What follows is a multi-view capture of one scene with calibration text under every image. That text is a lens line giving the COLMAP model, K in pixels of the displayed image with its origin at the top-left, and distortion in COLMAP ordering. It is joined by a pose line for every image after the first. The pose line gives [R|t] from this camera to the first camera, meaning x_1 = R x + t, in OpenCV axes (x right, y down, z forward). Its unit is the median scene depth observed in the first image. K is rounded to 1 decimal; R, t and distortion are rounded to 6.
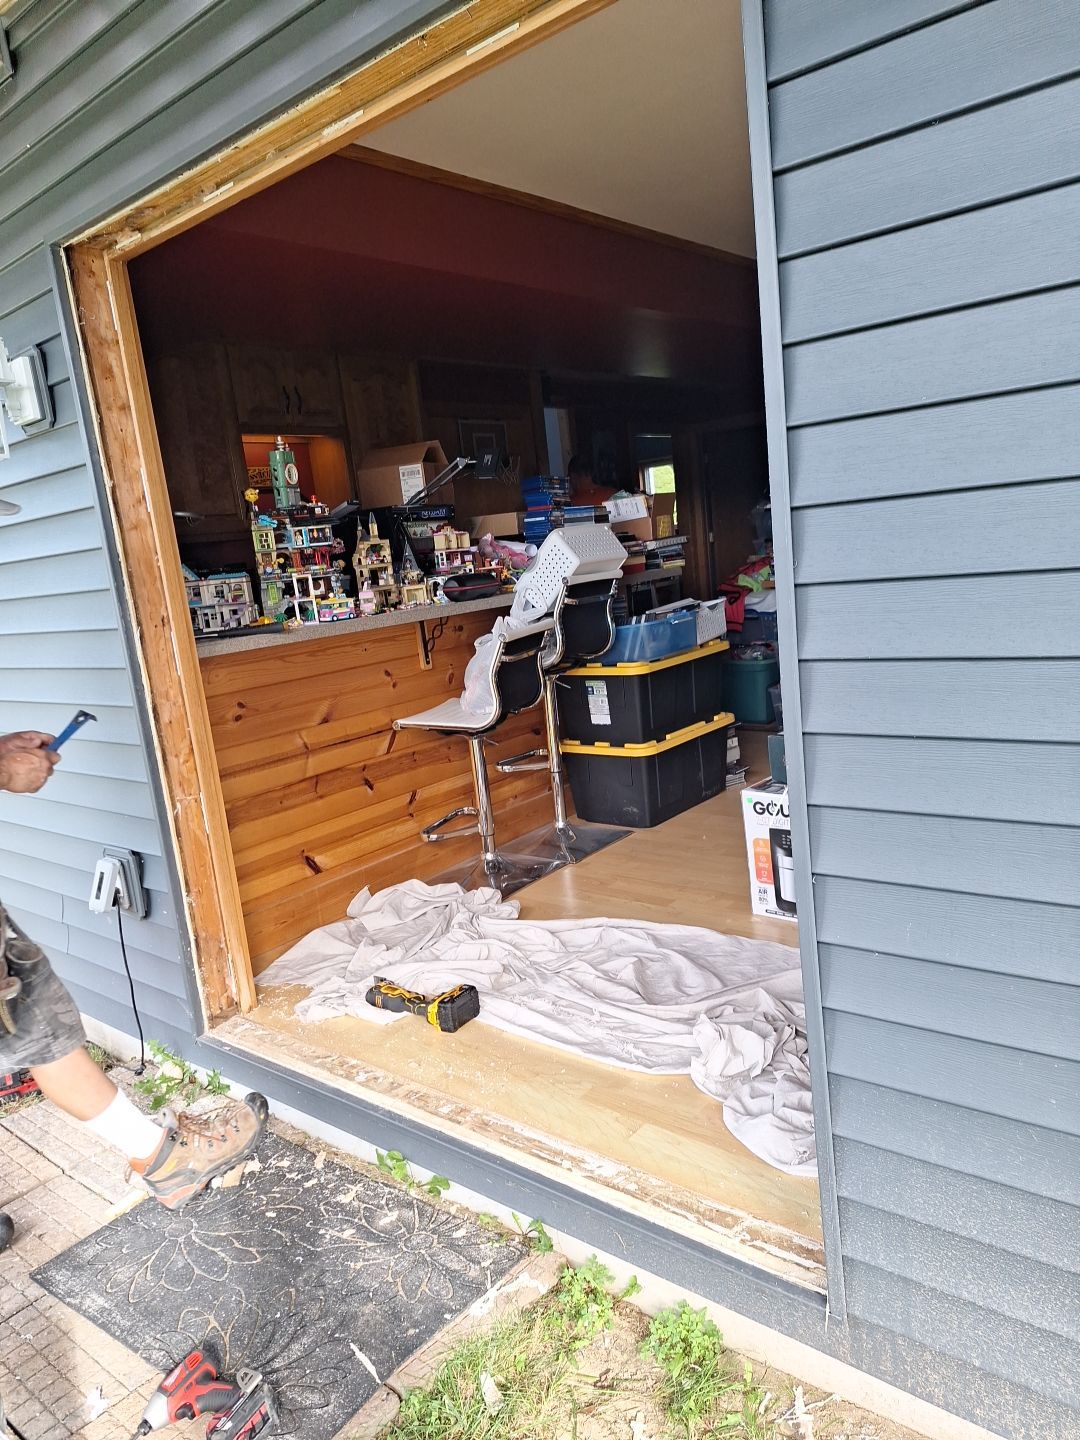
lens RADIAL K [[995.5, 0, 542.1], [0, 995.5, 722.2], [0, 0, 1]] dist [0.081497, -0.090884]
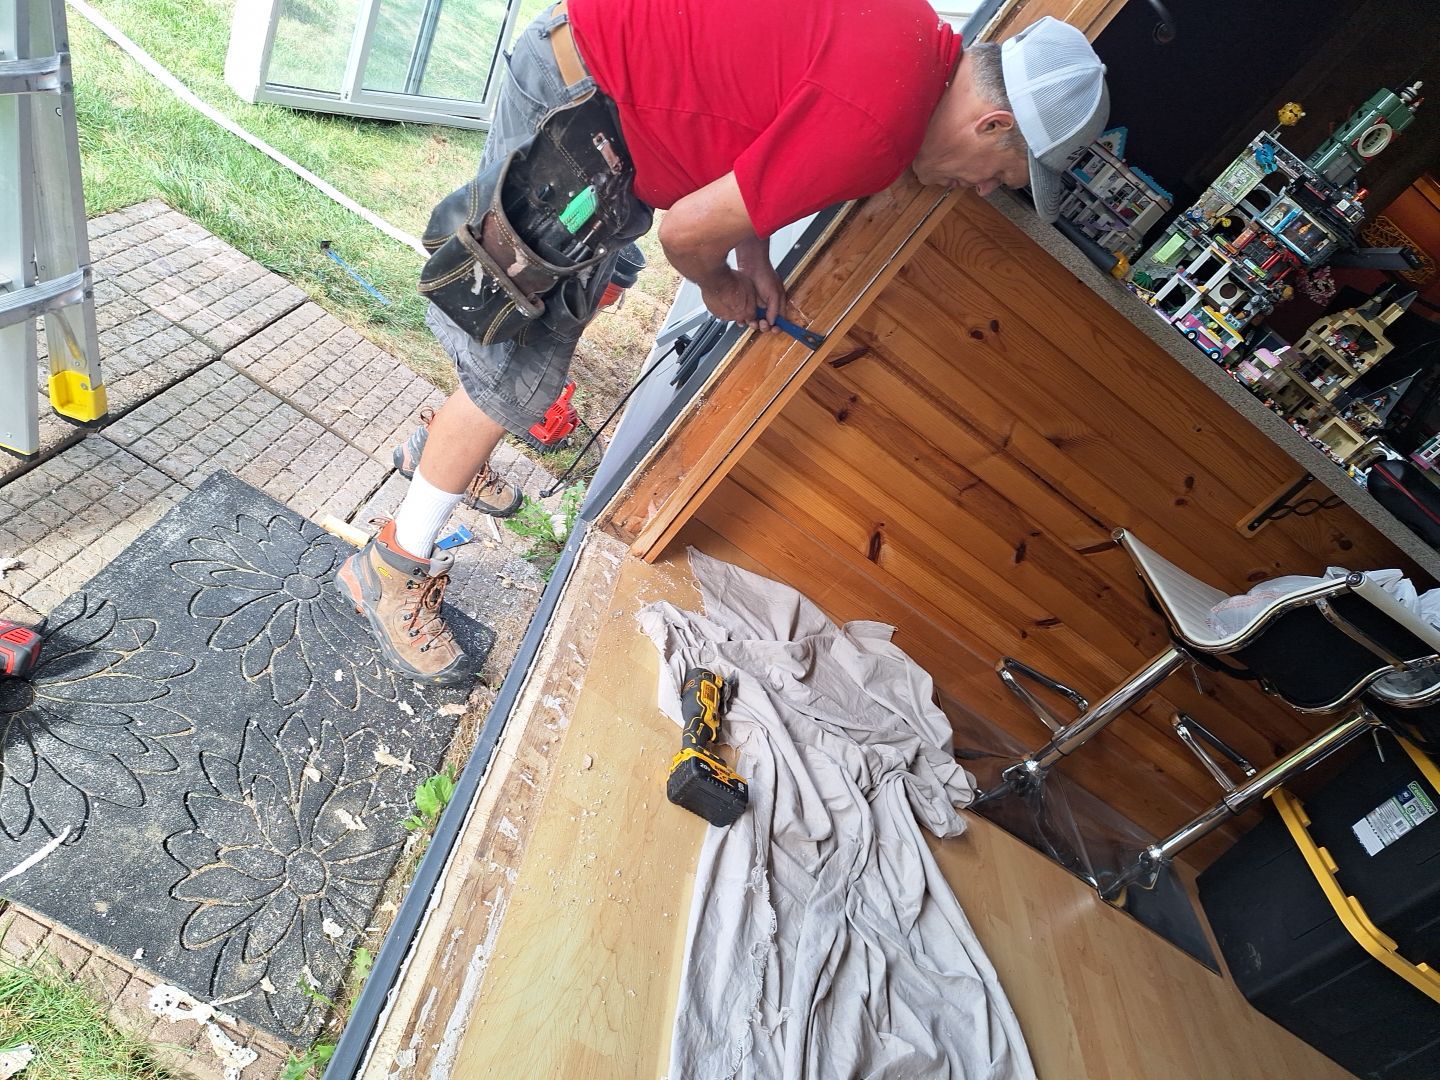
lens RADIAL K [[995.5, 0, 712.1], [0, 995.5, 532.6], [0, 0, 1]] dist [0.081497, -0.090884]
pose [[0.375258, 0.786098, -0.491153, 0.078975], [-0.745380, 0.570892, 0.344225, -0.026822], [0.550990, 0.236922, 0.800173, 0.339640]]
